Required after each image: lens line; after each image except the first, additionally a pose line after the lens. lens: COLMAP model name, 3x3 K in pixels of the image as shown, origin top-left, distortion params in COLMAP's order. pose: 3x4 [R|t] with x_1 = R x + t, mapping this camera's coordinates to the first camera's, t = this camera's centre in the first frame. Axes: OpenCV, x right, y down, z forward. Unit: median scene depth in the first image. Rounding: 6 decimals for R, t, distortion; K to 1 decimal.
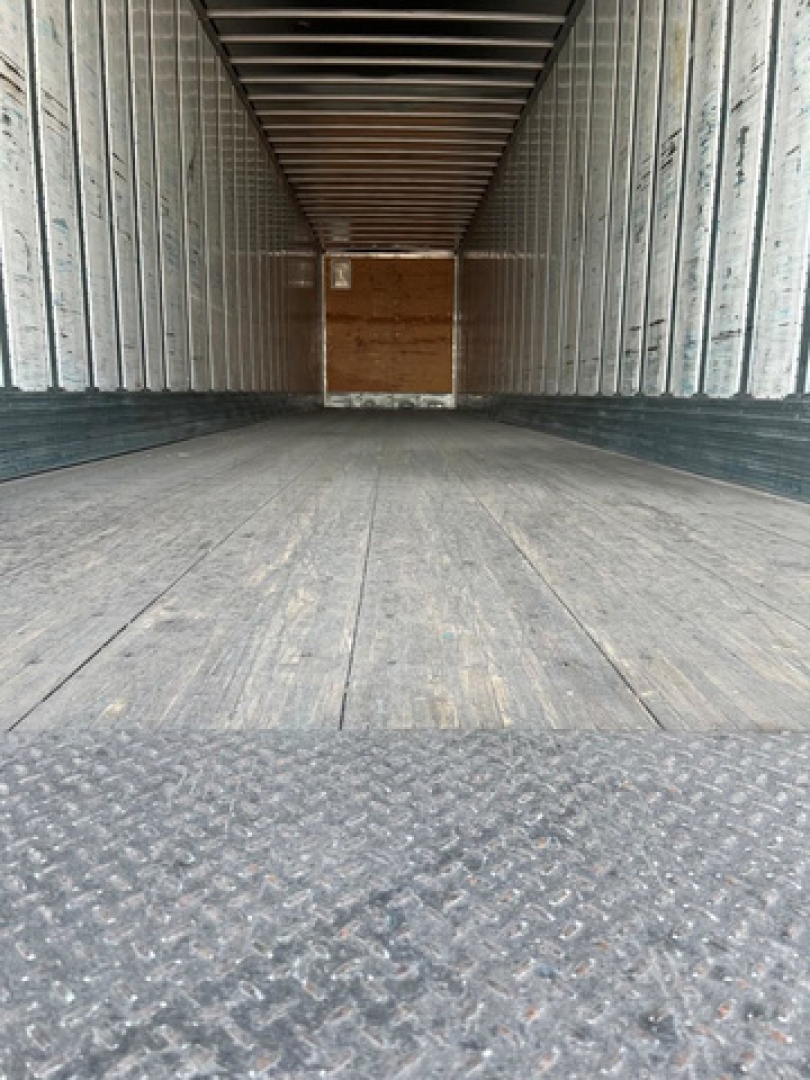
lens RADIAL K [[811.7, 0, 399.3], [0, 811.7, 571.8], [0, 0, 1]] dist [0.056005, -0.057698]
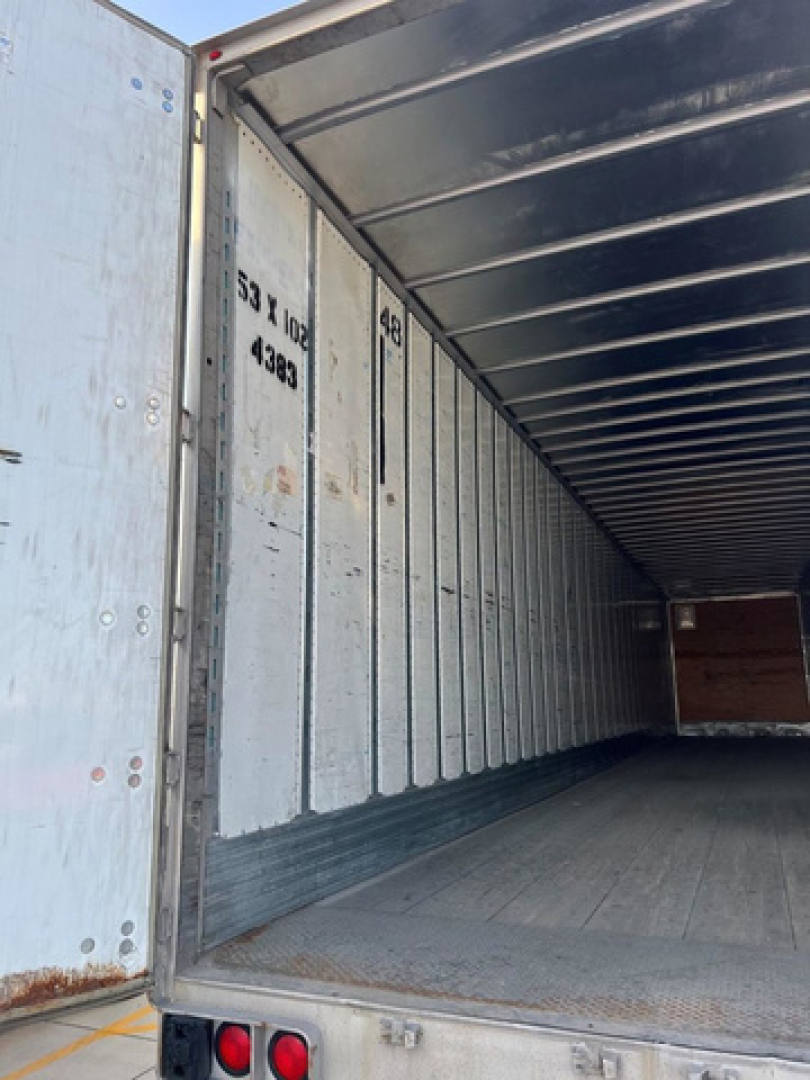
lens RADIAL K [[811.7, 0, 407.0], [0, 811.7, 545.1], [0, 0, 1]] dist [0.056005, -0.057698]
pose [[0.919012, -0.097405, -0.382007, 0.016607], [-0.063089, 0.920170, -0.386403, 0.004340], [0.389149, 0.379210, 0.839502, -0.142324]]
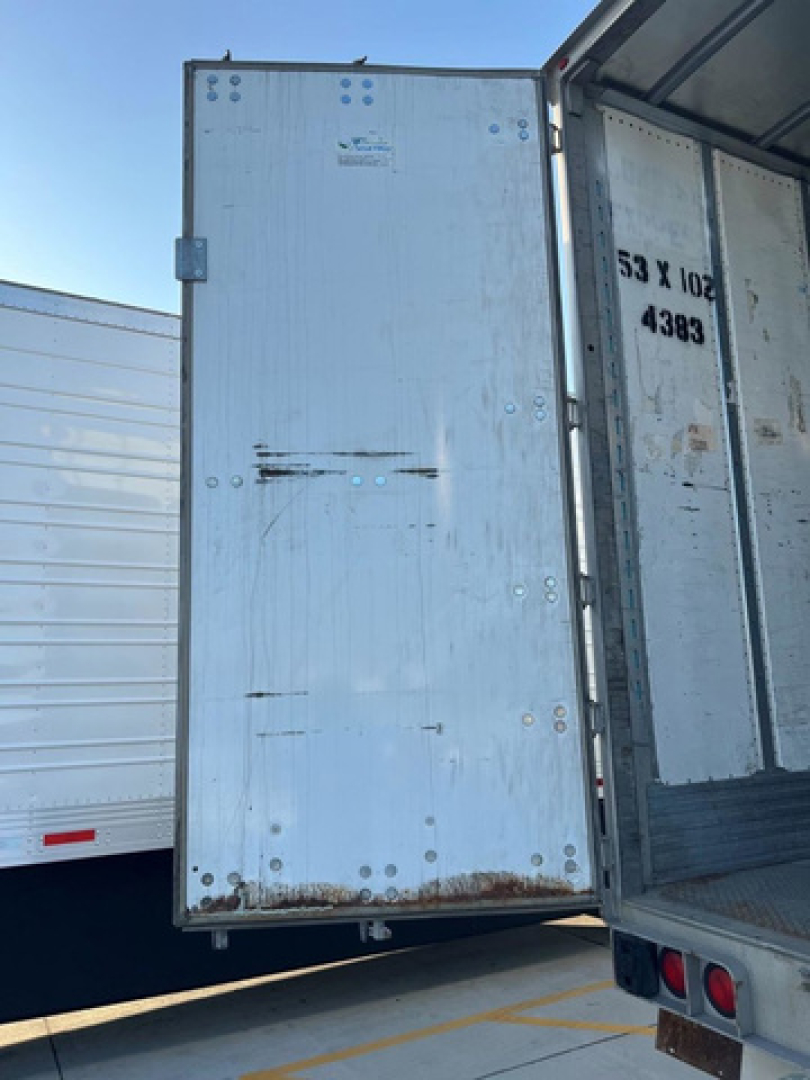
lens RADIAL K [[811.7, 0, 406.2], [0, 811.7, 543.2], [0, 0, 1]] dist [0.056005, -0.057698]
pose [[0.462913, -0.182712, -0.867368, 0.053262], [-0.150300, 0.948176, -0.279949, 0.005846], [0.873568, 0.259958, 0.411462, -0.129812]]
